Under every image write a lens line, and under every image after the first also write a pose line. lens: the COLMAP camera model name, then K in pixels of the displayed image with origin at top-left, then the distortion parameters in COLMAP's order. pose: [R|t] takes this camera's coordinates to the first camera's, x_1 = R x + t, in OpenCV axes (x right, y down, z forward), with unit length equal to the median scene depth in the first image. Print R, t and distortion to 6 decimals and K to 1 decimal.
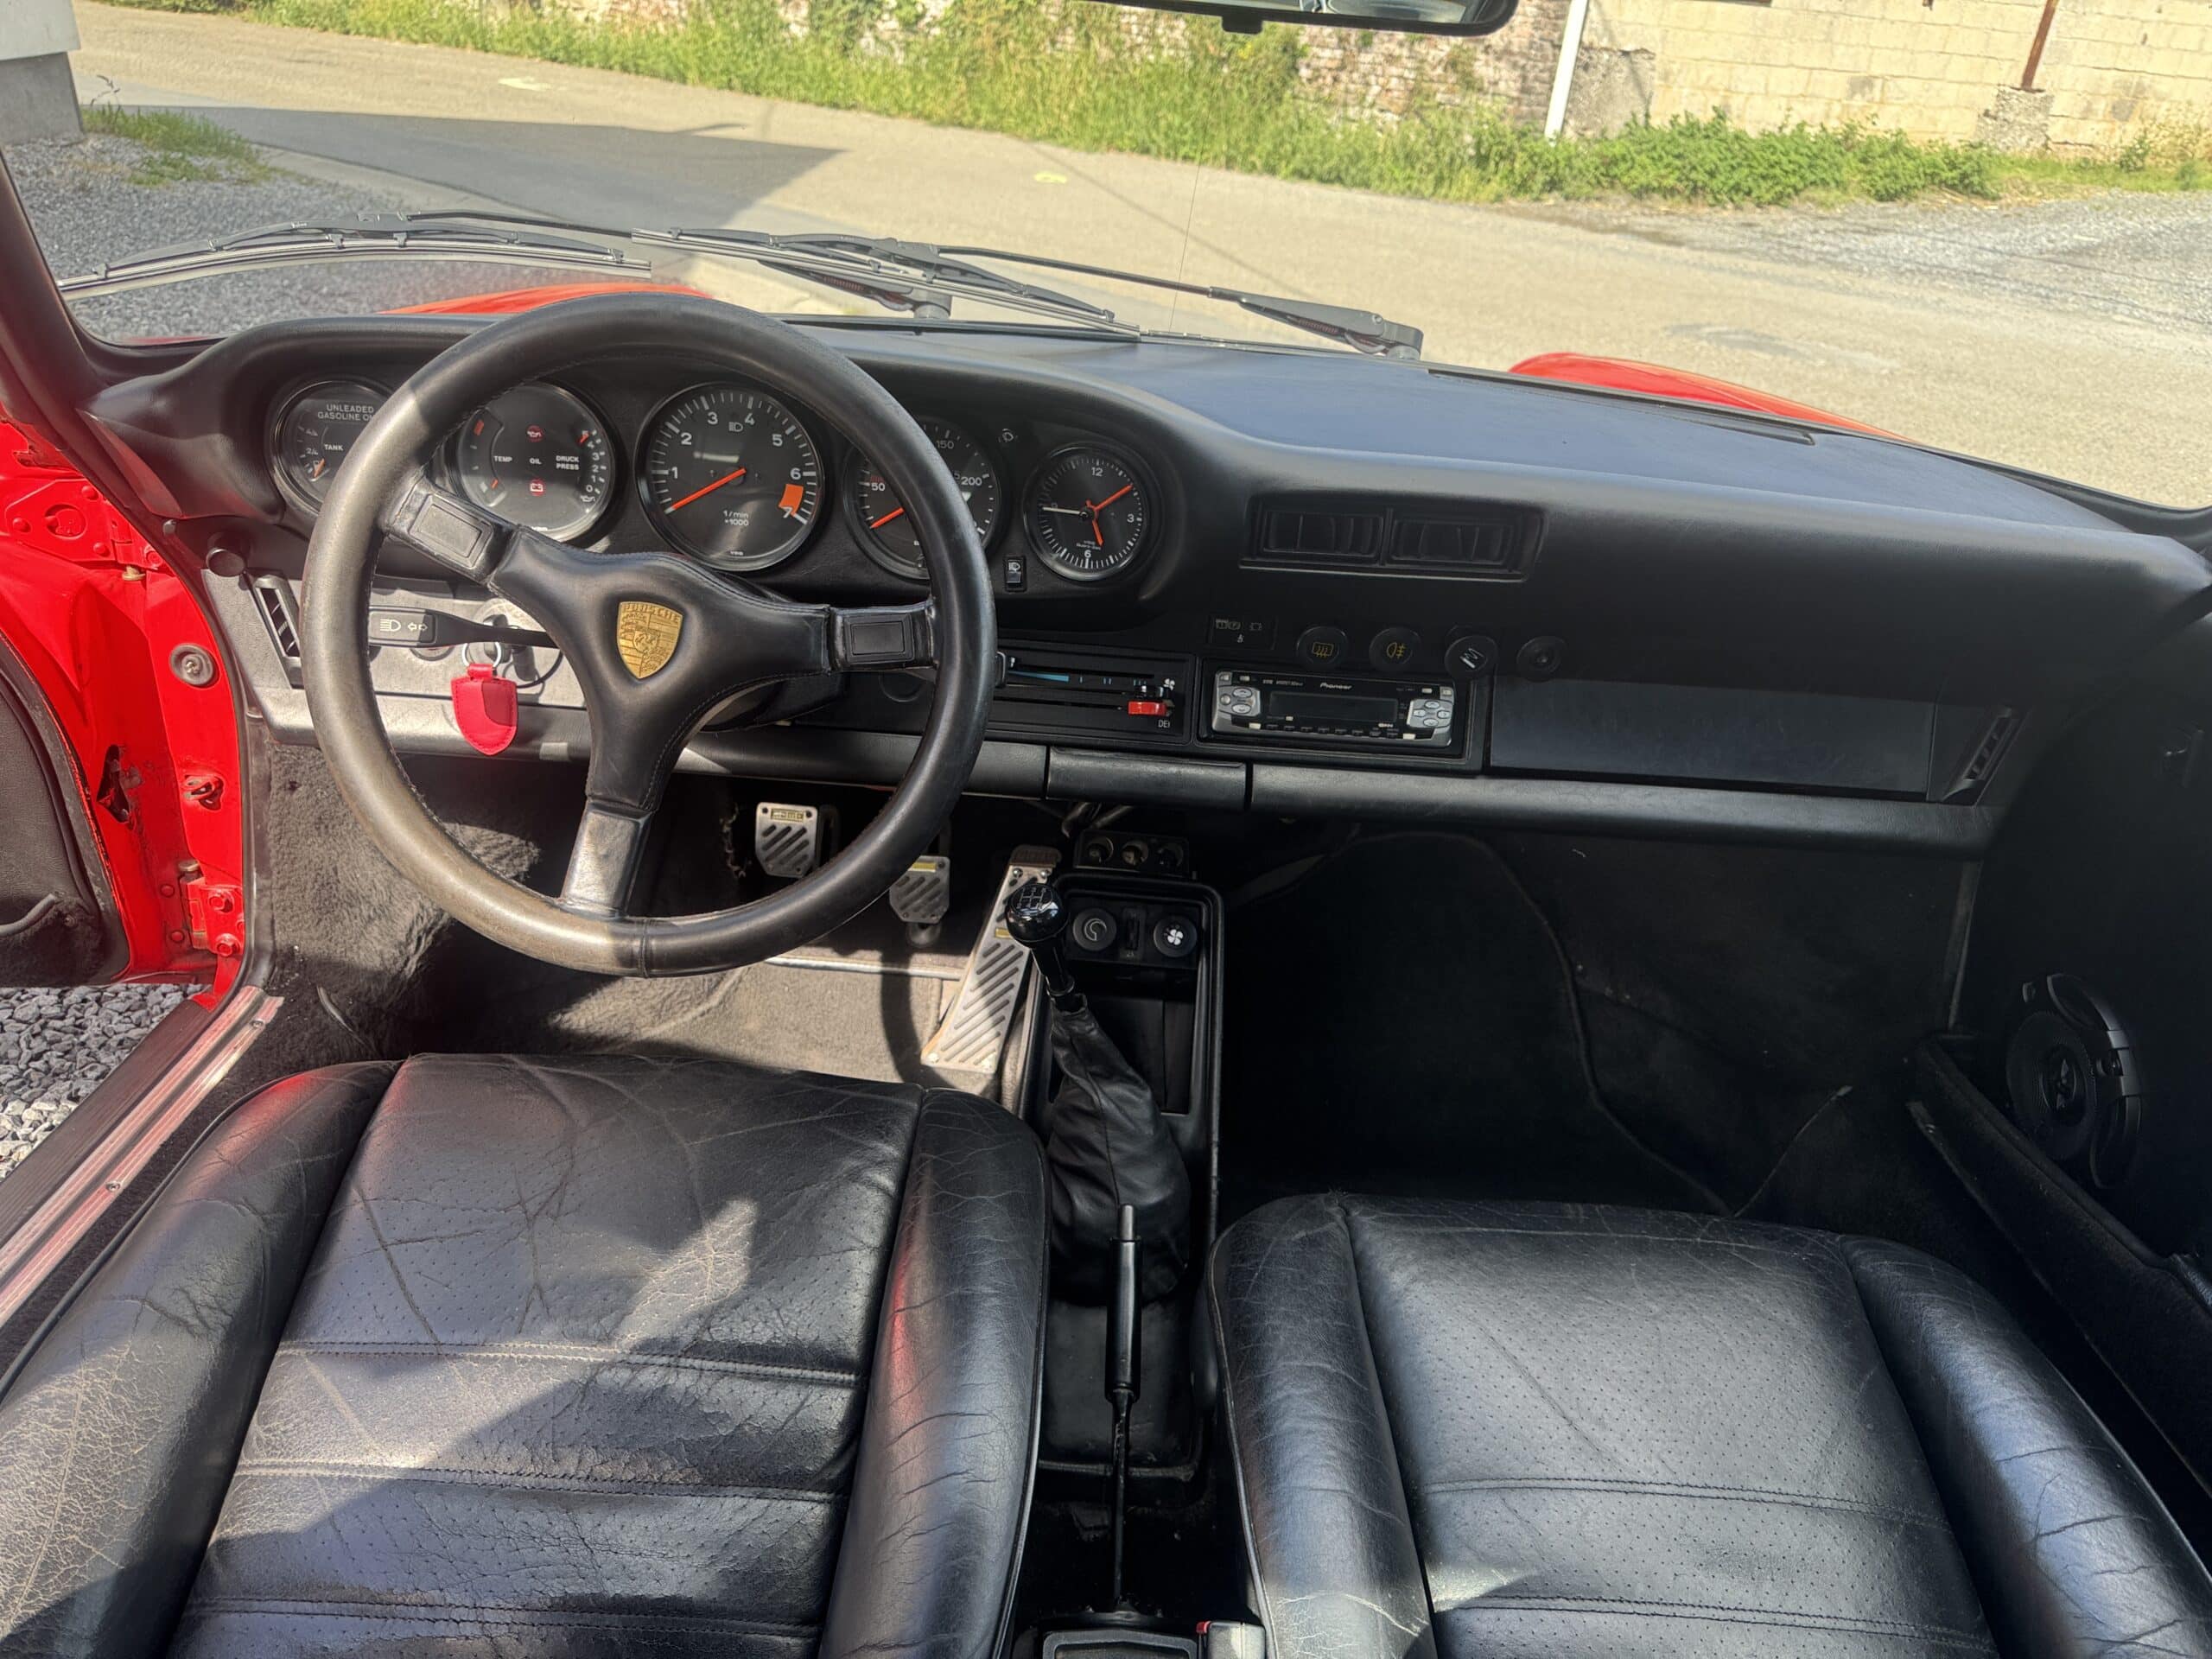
lens RADIAL K [[1545.9, 0, 1106.0], [0, 1545.9, 829.5], [0, 0, 1]] dist [-0.037257, 0.025494]
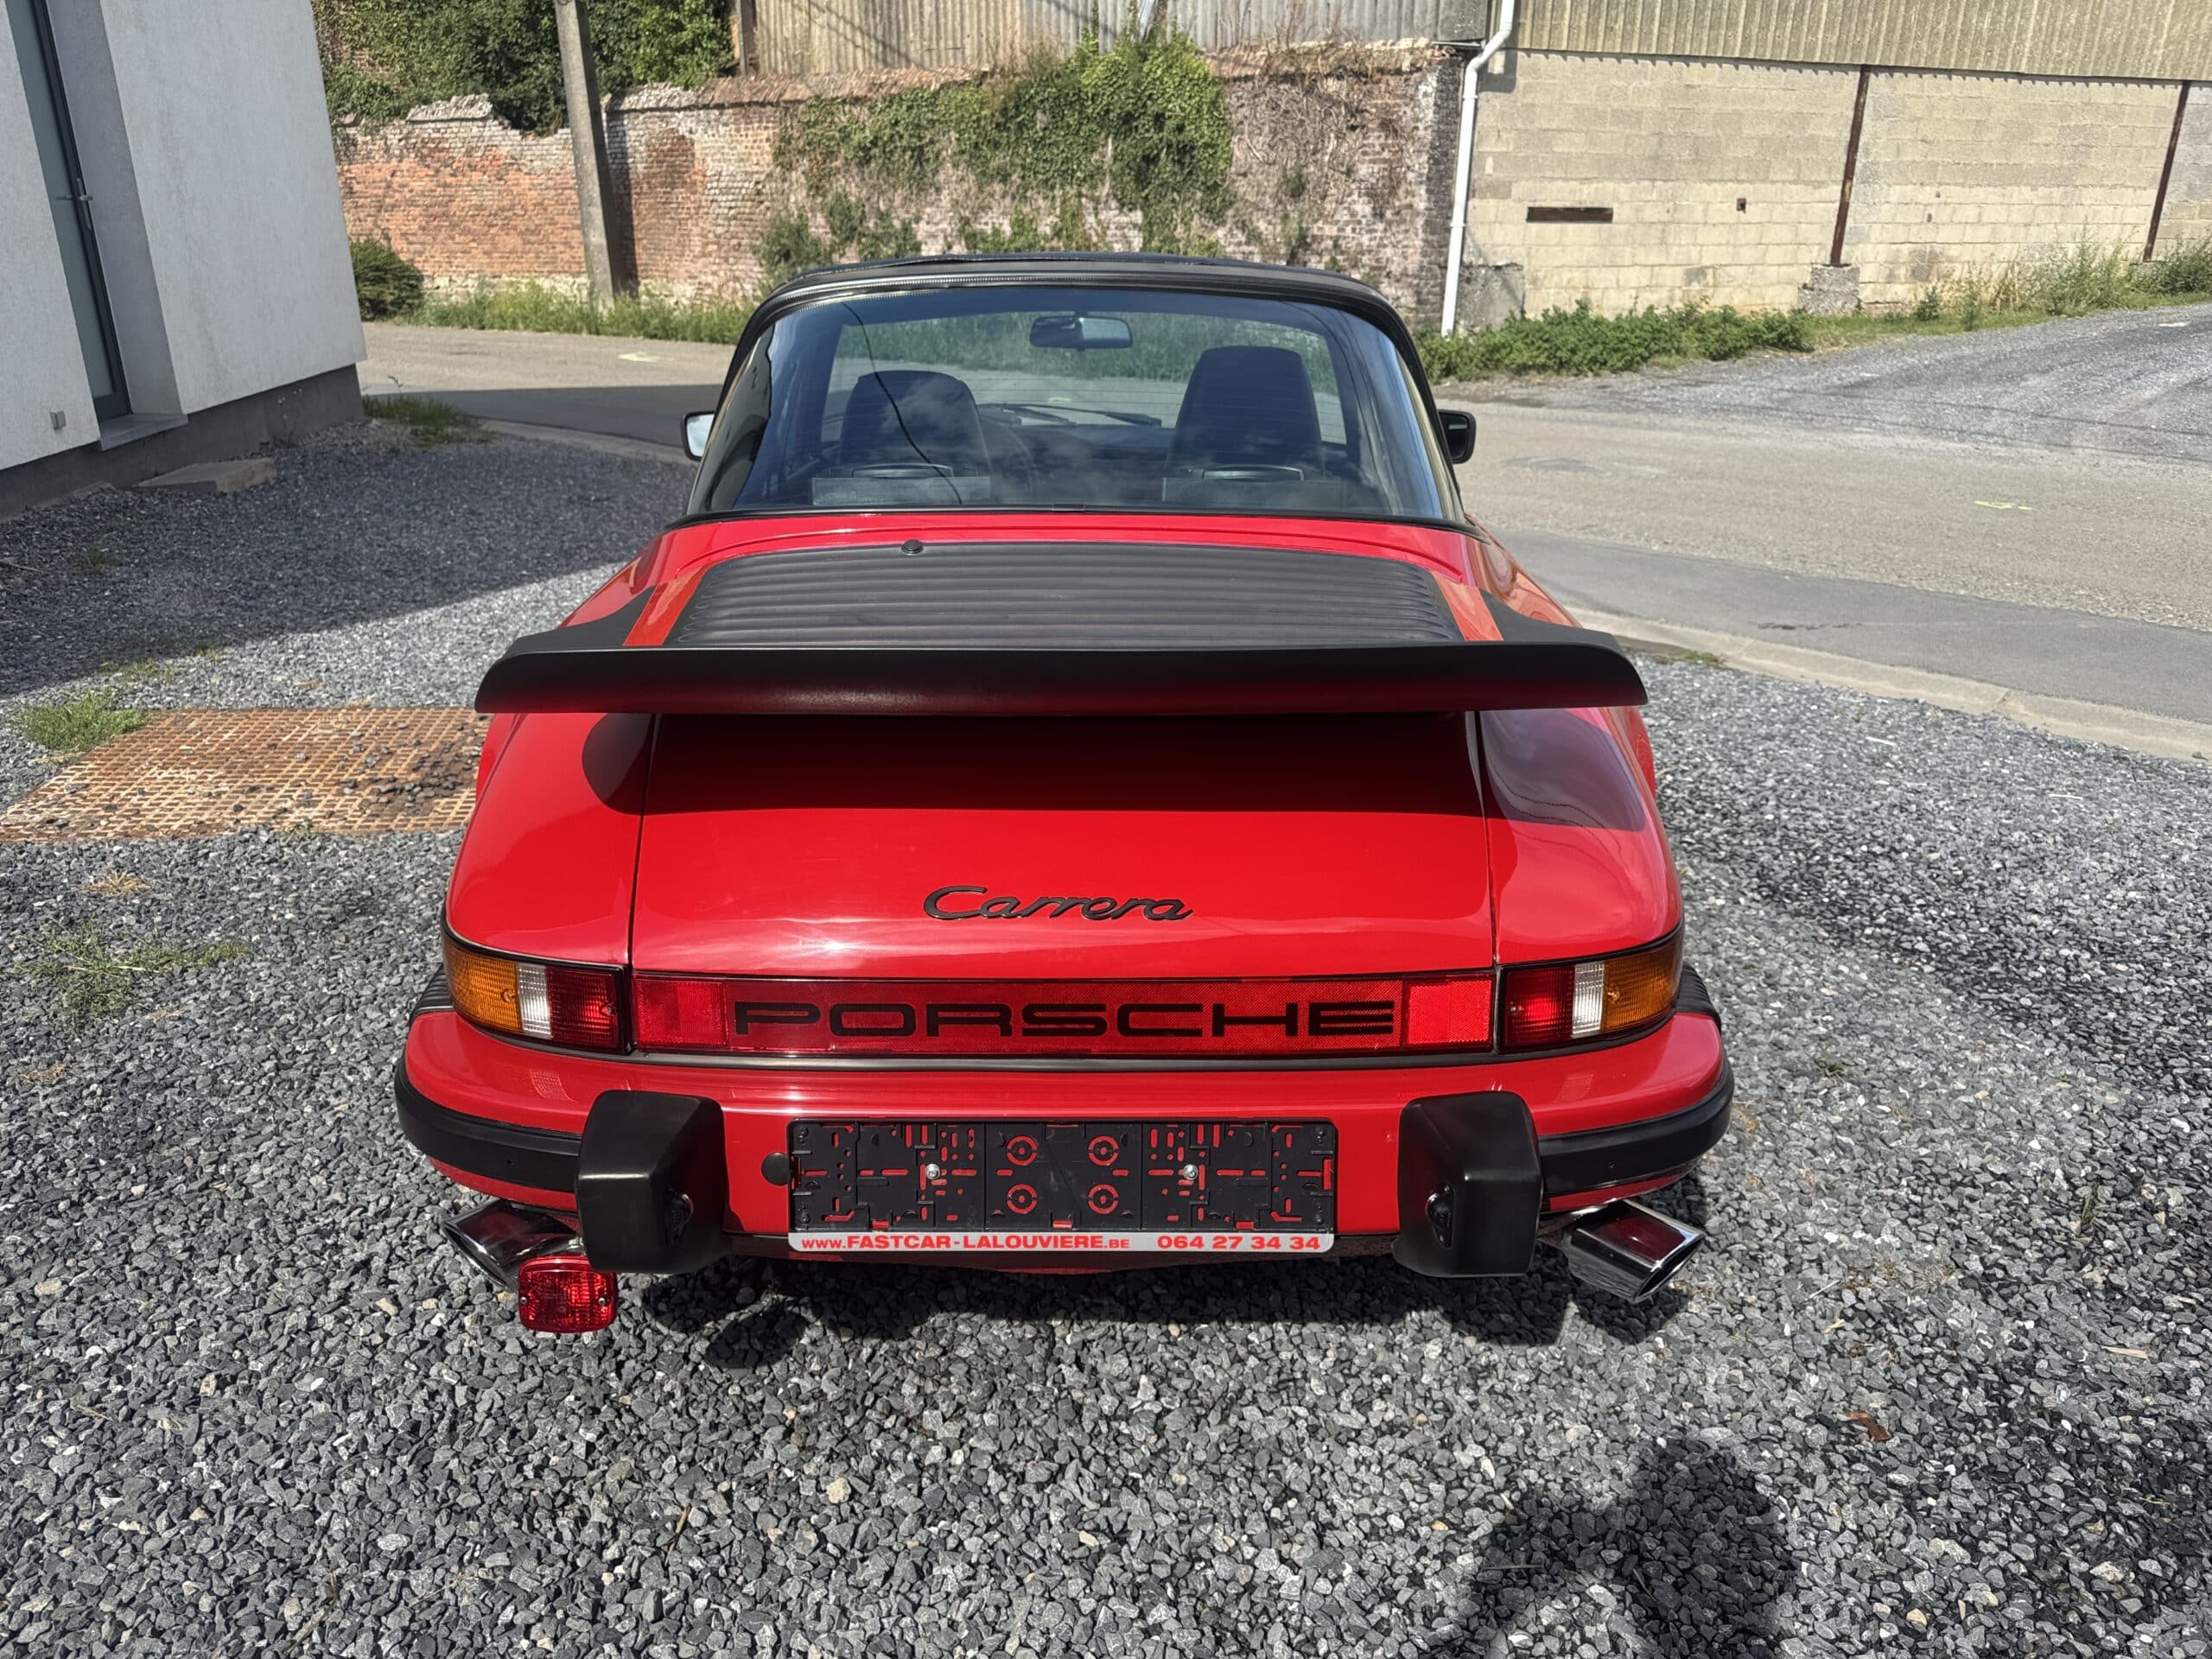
lens RADIAL K [[1553.3, 0, 1119.0], [0, 1553.3, 829.7], [0, 0, 1]] dist [-0.001219, 0.000409]
pose [[0.997117, -0.073369, -0.019366, 0.012059], [0.070245, 0.989008, -0.130112, 0.106228], [0.028699, 0.128377, 0.991310, -0.239798]]
